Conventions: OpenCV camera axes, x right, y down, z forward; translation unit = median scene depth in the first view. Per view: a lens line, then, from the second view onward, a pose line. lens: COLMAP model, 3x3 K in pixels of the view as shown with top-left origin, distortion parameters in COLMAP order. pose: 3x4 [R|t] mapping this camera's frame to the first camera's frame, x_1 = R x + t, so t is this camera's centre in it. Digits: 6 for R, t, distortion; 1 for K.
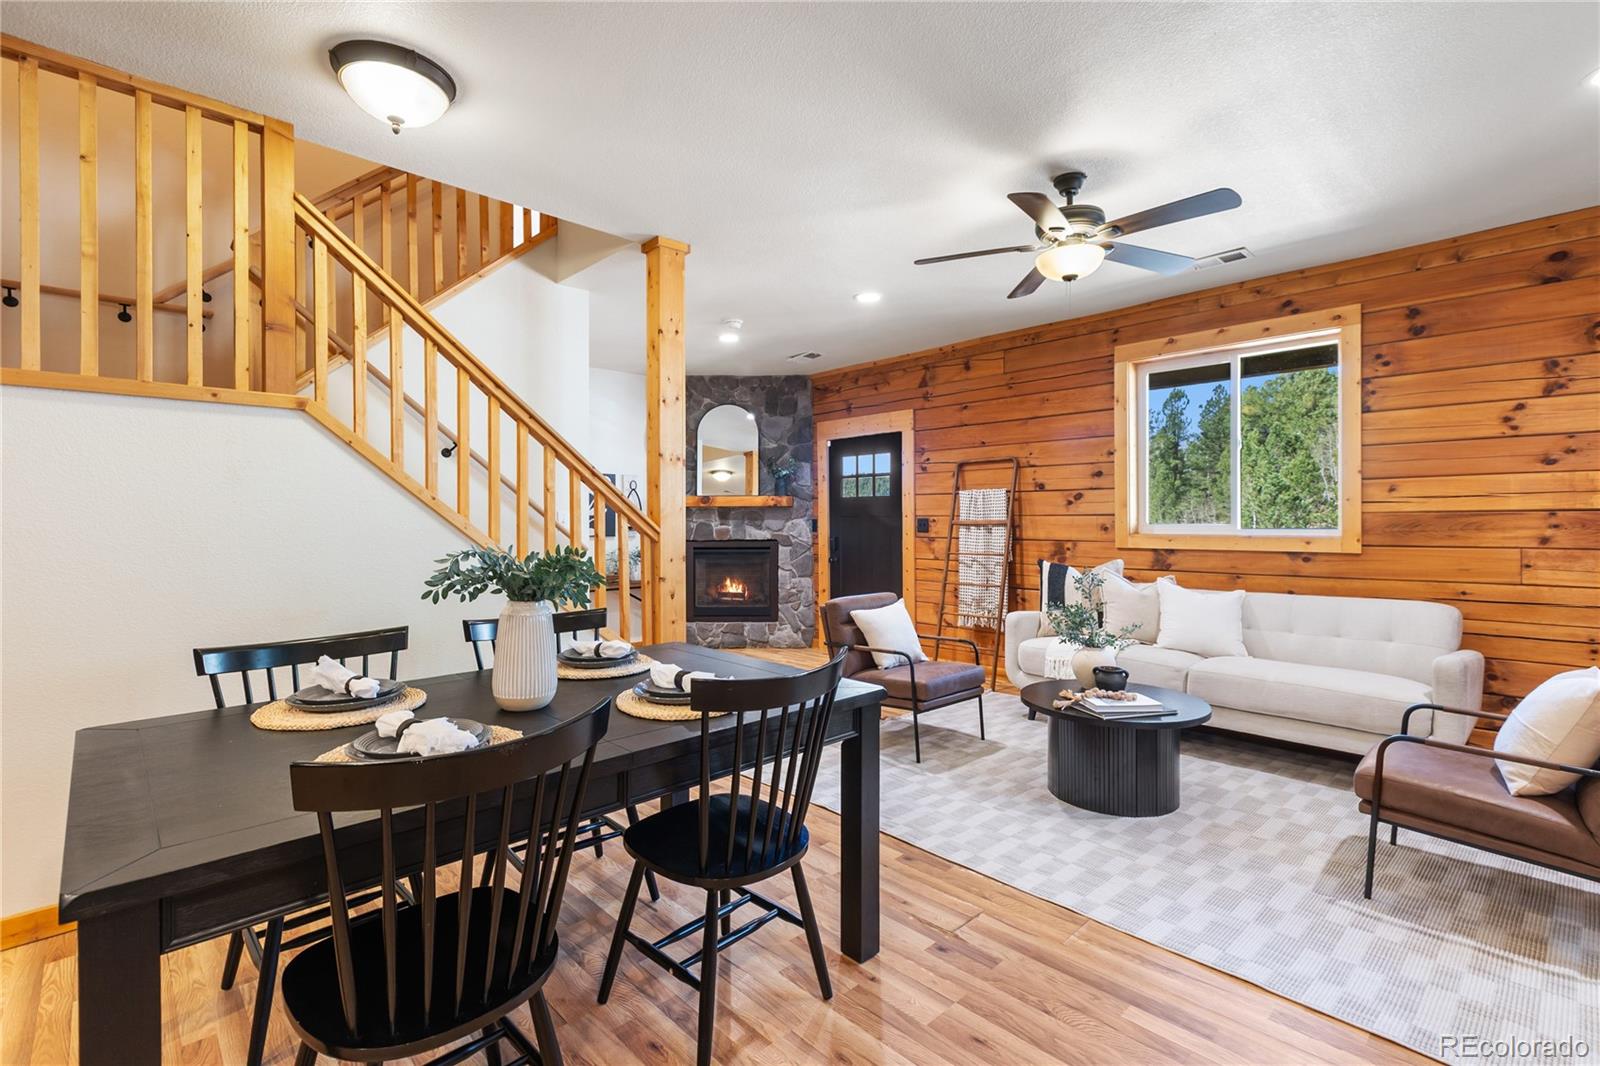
lens RADIAL K [[730.8, 0, 809.0], [0, 730.8, 522.0], [0, 0, 1]] dist [0.007778, -0.001830]
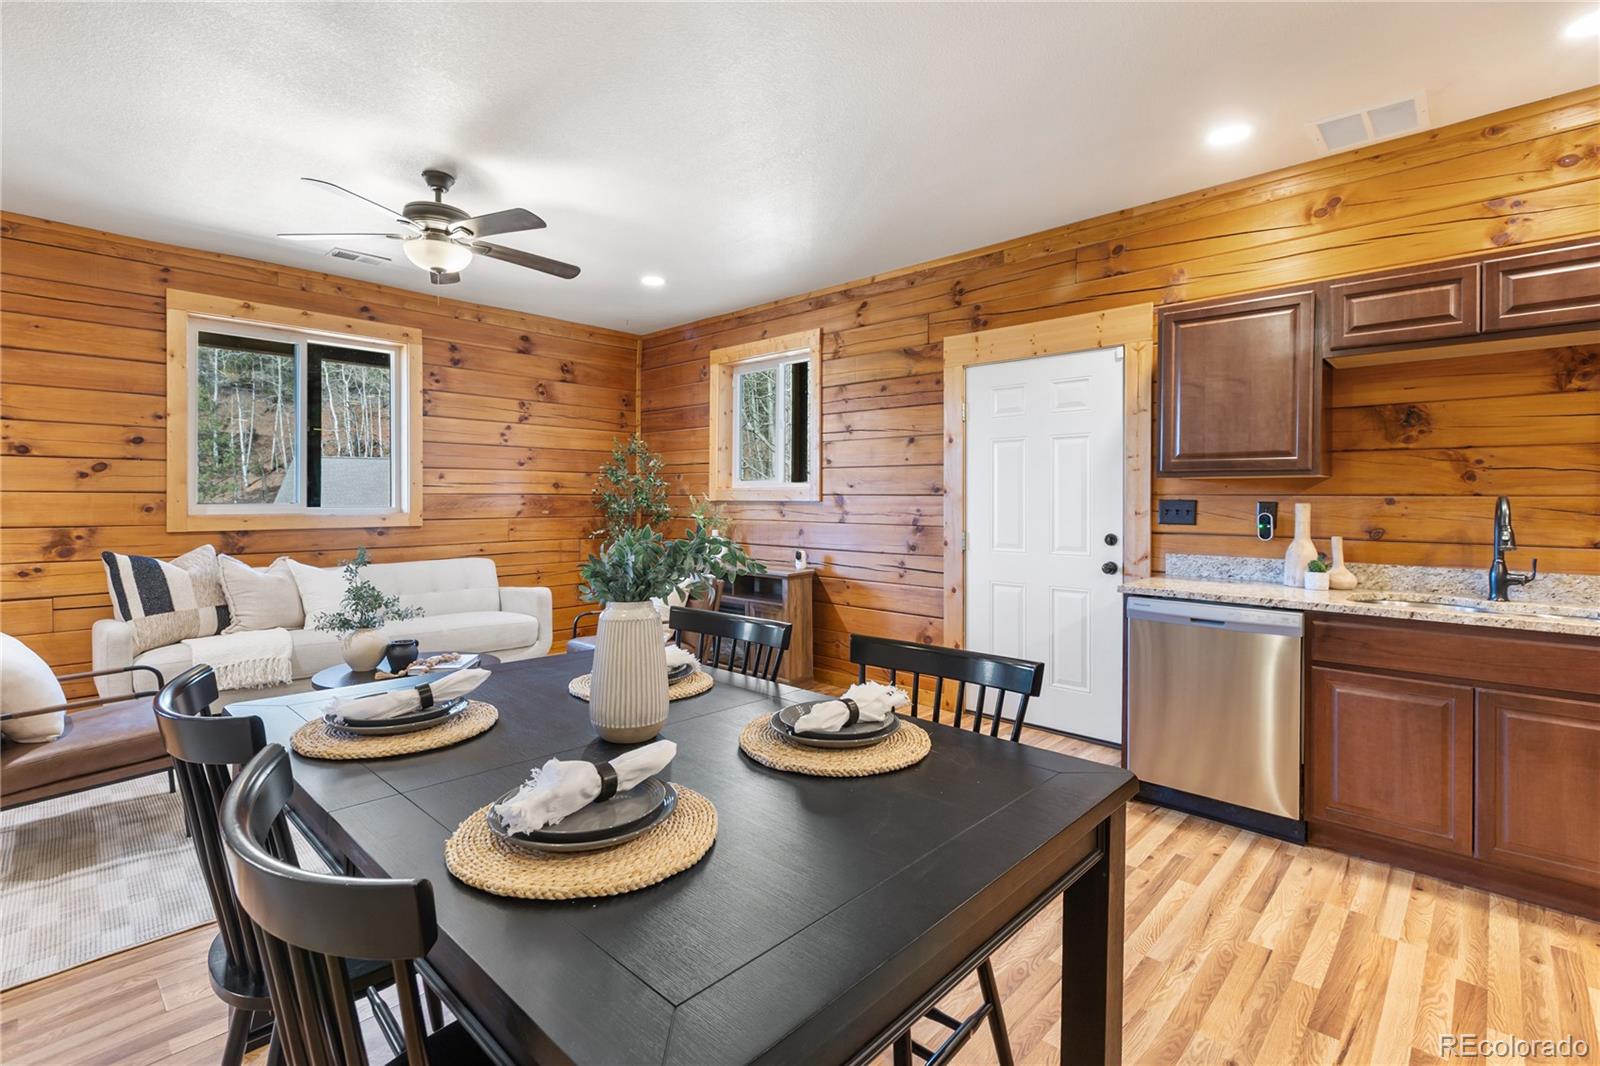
lens RADIAL K [[730.8, 0, 807.3], [0, 730.8, 502.4], [0, 0, 1]] dist [0.007778, -0.001830]
pose [[-0.047015, -0.001373, 0.998893, -0.435463], [-0.001204, 0.999998, 0.001318, -0.000349], [-0.998893, -0.001141, -0.047016, 0.311636]]
